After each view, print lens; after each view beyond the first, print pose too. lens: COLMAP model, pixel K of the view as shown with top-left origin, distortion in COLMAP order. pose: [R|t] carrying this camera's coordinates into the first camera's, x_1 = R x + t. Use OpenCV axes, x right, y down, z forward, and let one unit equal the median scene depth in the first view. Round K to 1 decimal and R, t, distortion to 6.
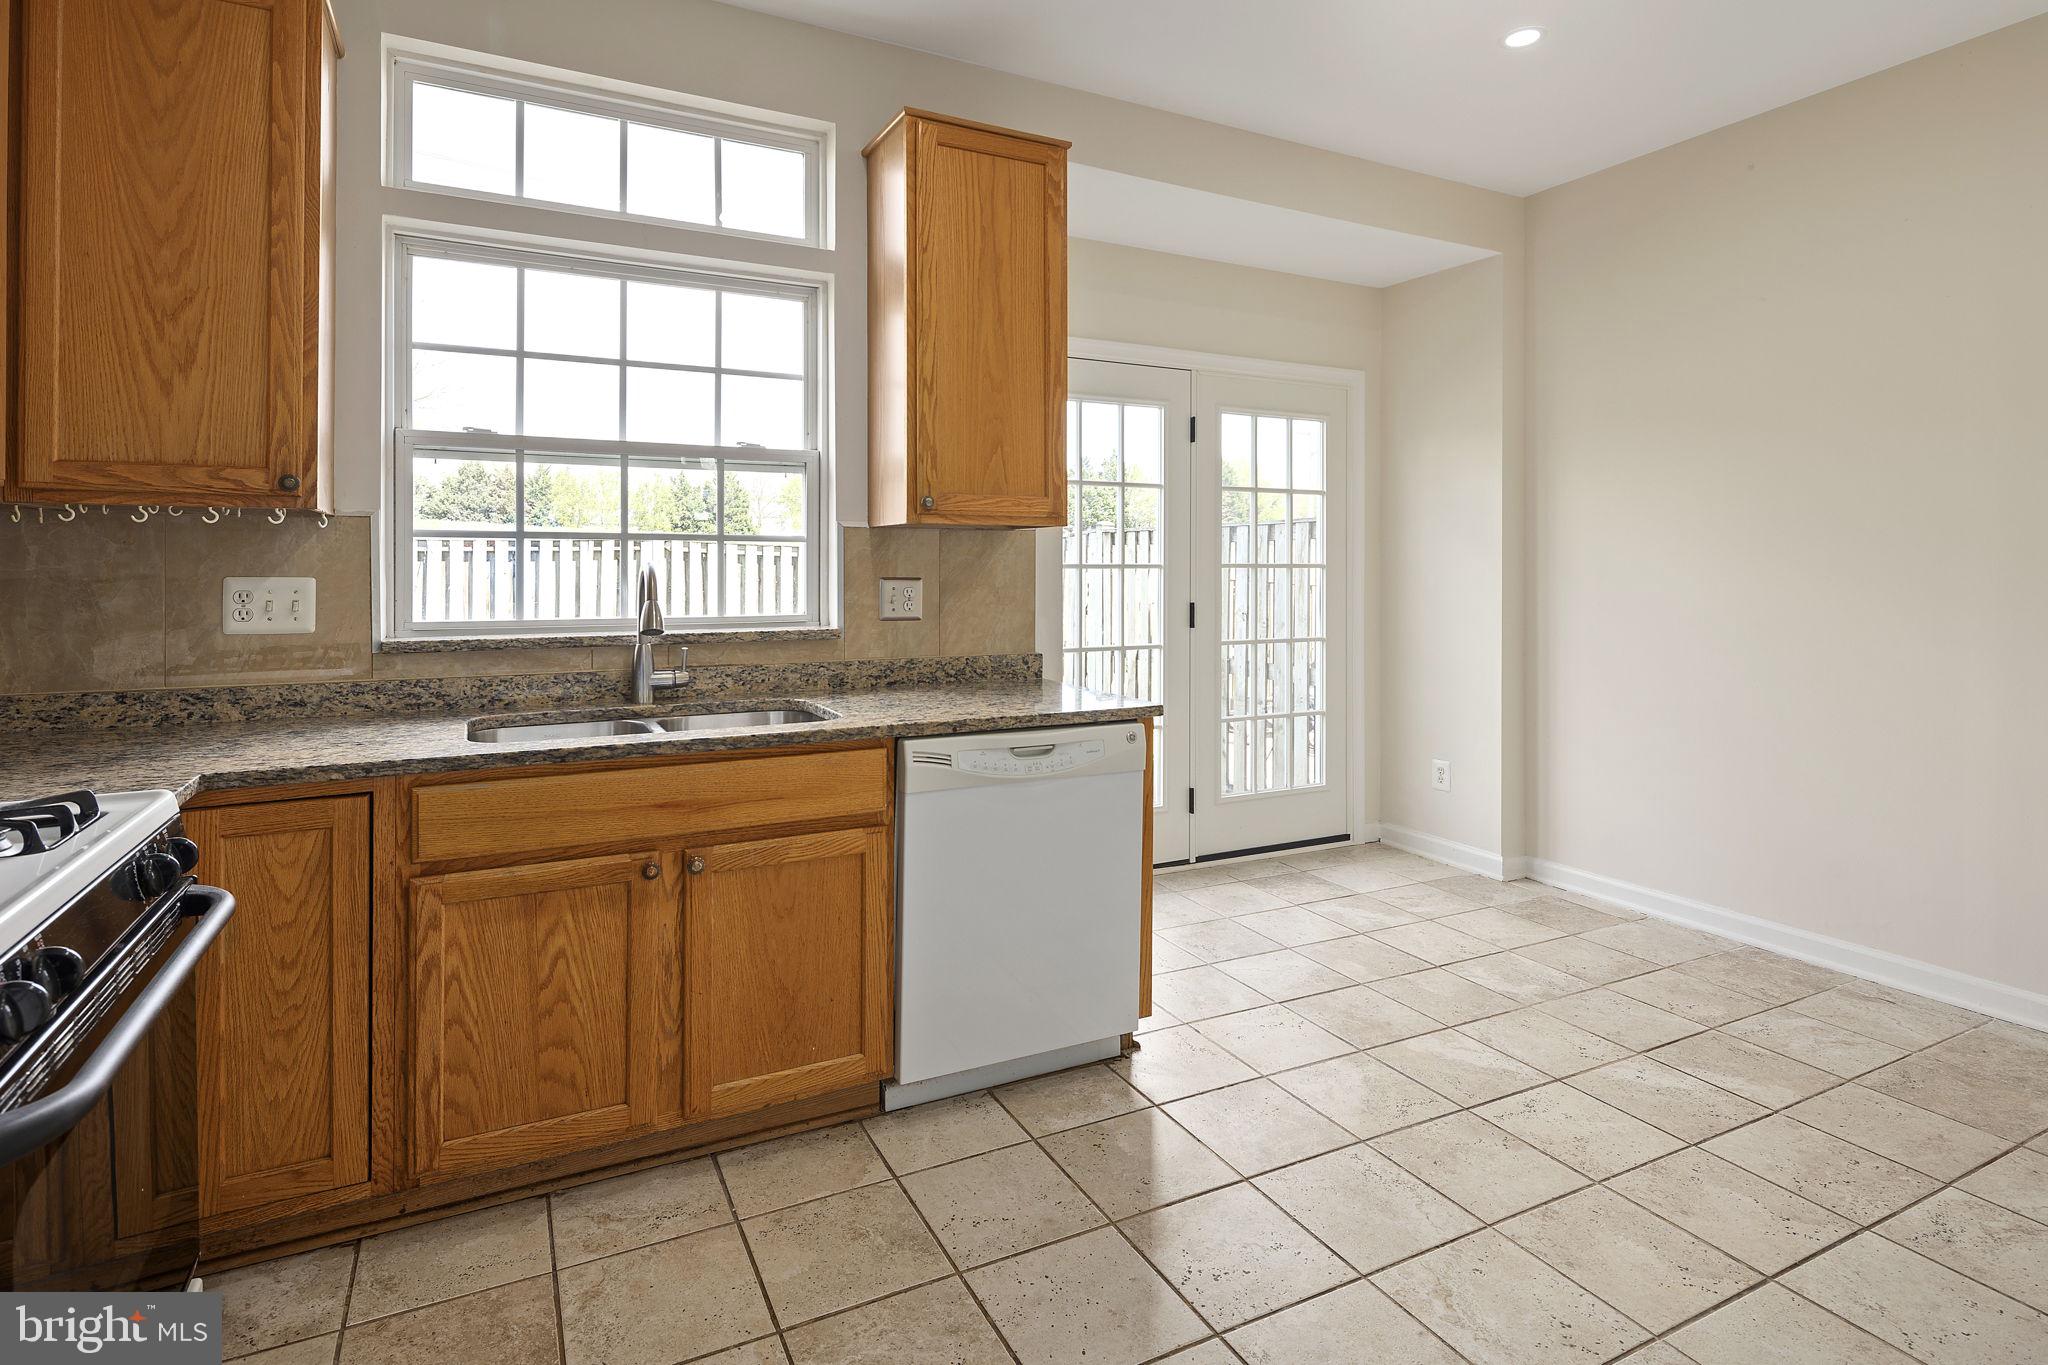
lens RADIAL K [[1036.8, 0, 1021.3], [0, 1036.8, 565.7], [0, 0, 1]] dist [-0.000305, -0.000658]
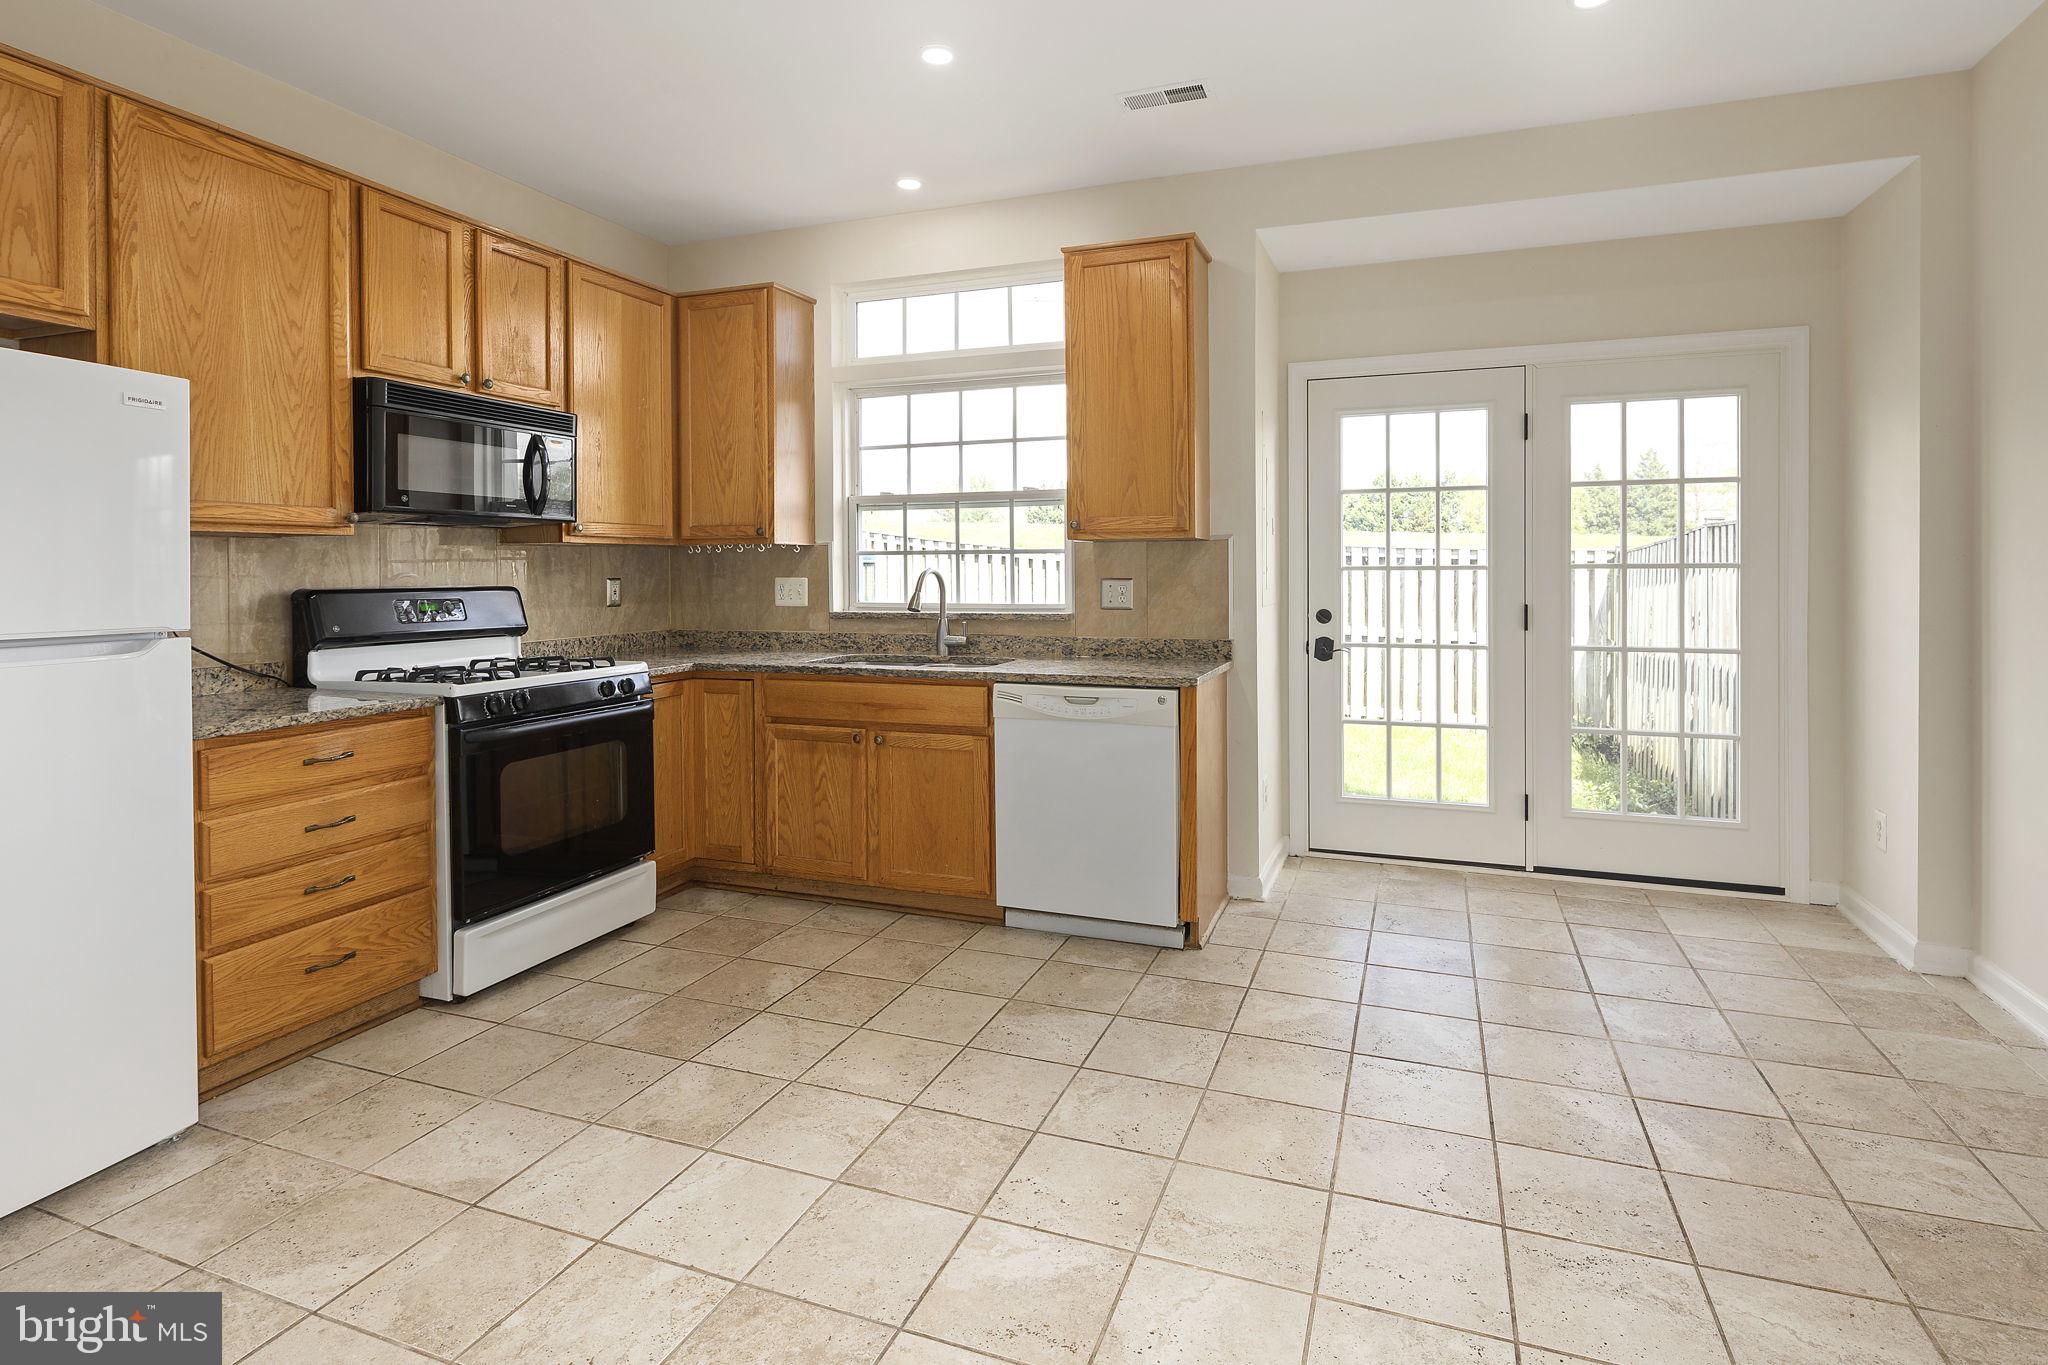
lens RADIAL K [[1045.0, 0, 1027.9], [0, 1045.0, 577.8], [0, 0, 1]] dist [-0.001820, -0.001170]
pose [[0.675871, 0.000377, -0.737020, 0.942591], [0.007005, 0.999951, 0.006935, 0.001071], [0.736987, -0.009850, 0.675836, -0.013601]]
